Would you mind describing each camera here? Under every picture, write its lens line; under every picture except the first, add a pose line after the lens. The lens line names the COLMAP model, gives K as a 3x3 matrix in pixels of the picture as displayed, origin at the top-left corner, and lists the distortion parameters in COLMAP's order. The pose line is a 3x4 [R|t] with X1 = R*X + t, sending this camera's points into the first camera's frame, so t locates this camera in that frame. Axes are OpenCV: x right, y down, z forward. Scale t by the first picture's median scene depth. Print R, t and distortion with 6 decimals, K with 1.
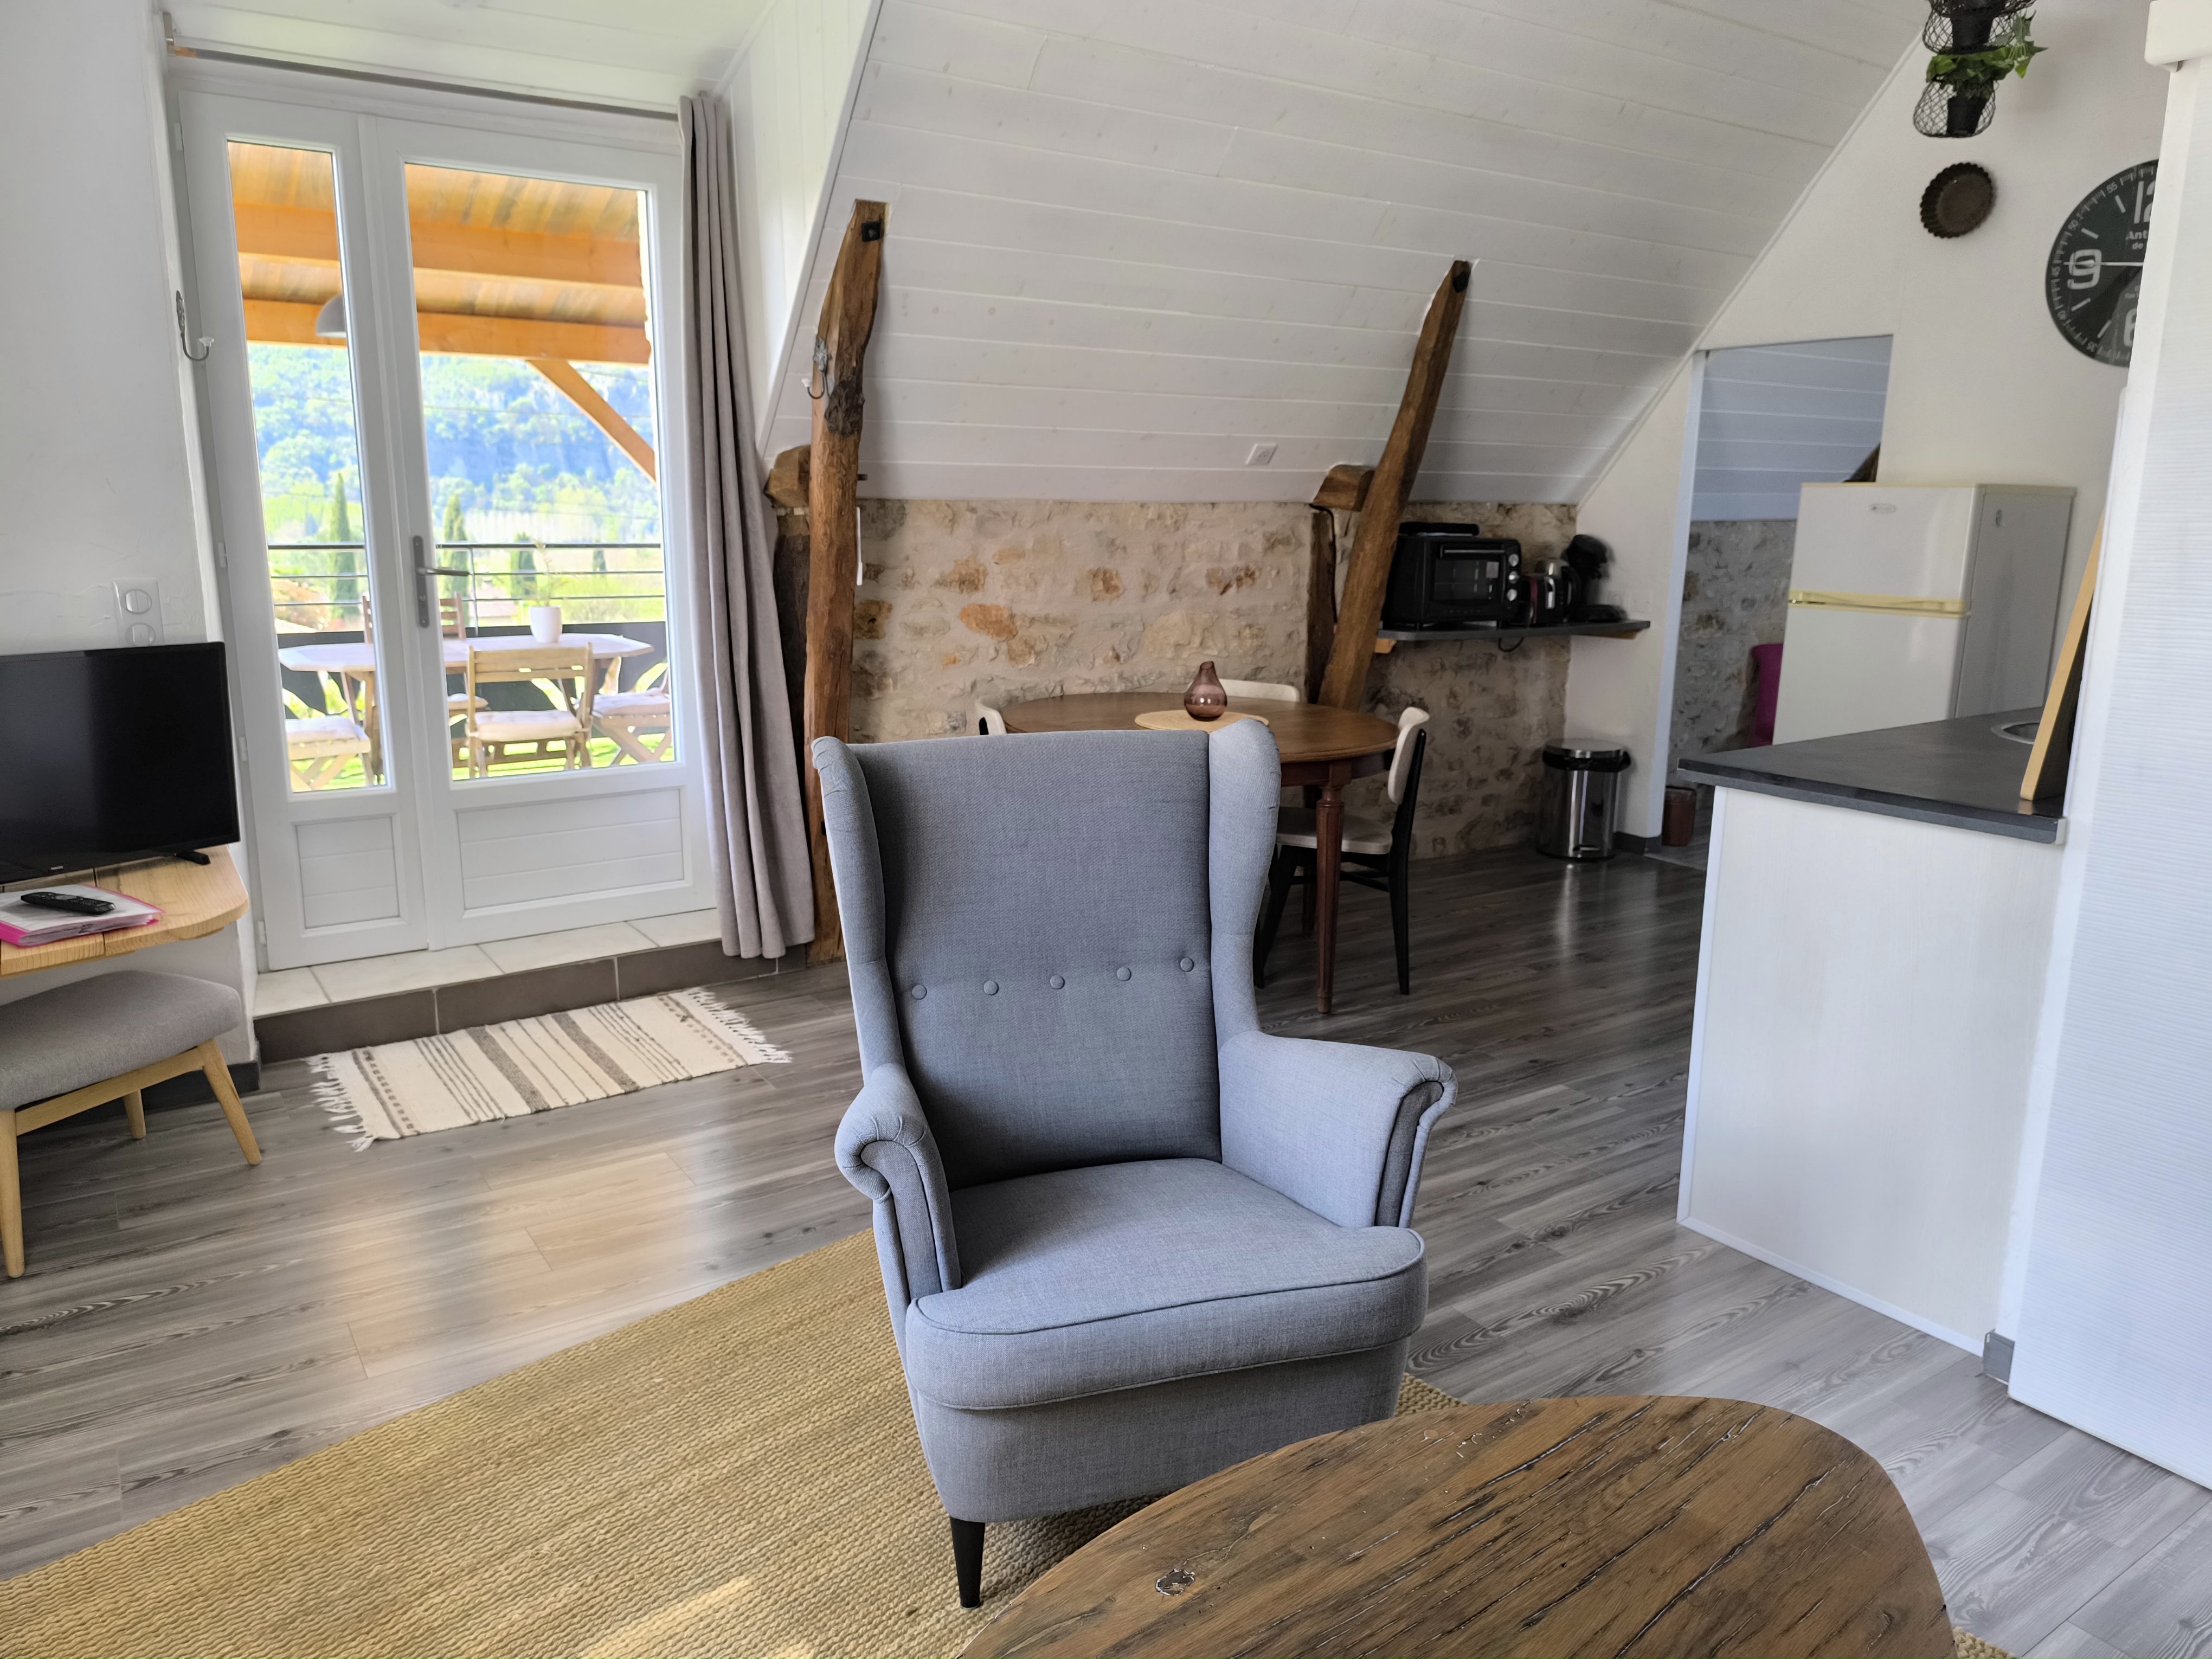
lens RADIAL K [[1523.6, 0, 1105.3], [0, 1523.6, 827.0], [0, 0, 1]] dist [0.052532, -0.062778]
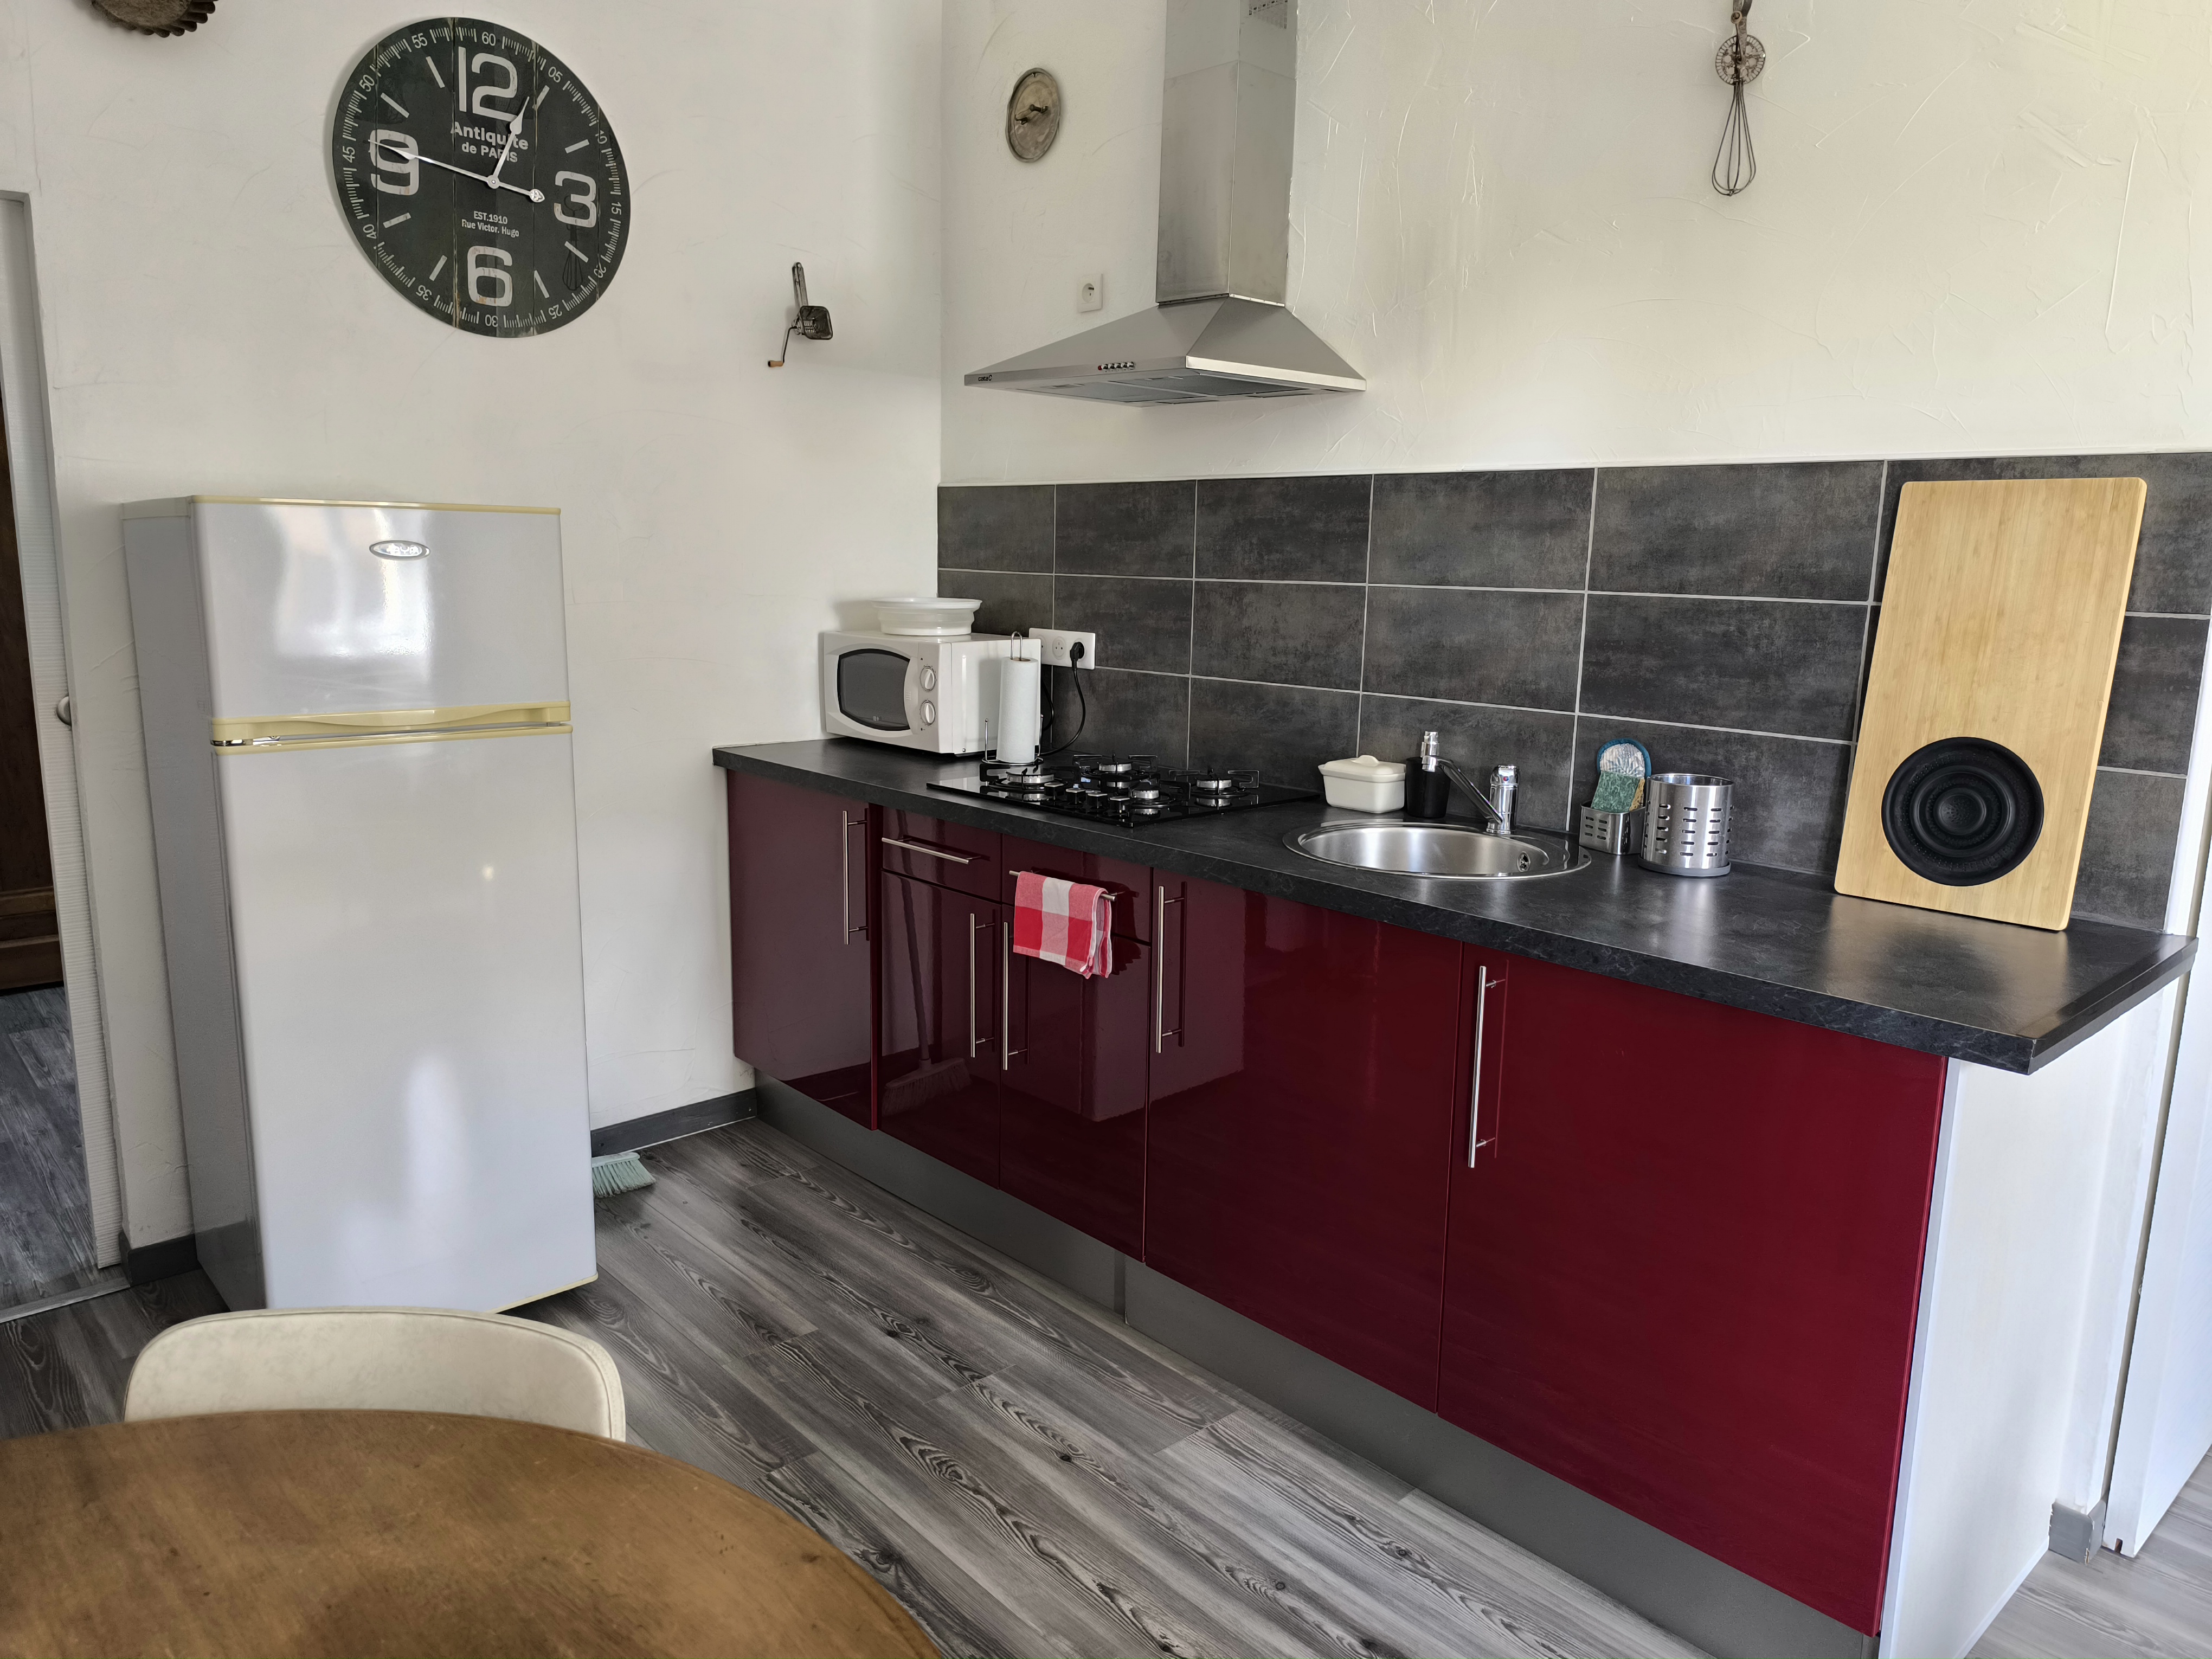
lens RADIAL K [[1523.6, 0, 1105.3], [0, 1523.6, 827.0], [0, 0, 1]] dist [0.052532, -0.062778]
pose [[-0.136459, -0.192047, 0.971852, -0.064032], [0.186391, 0.958531, 0.215586, -0.182814], [-0.972953, 0.210563, -0.095005, 0.826905]]
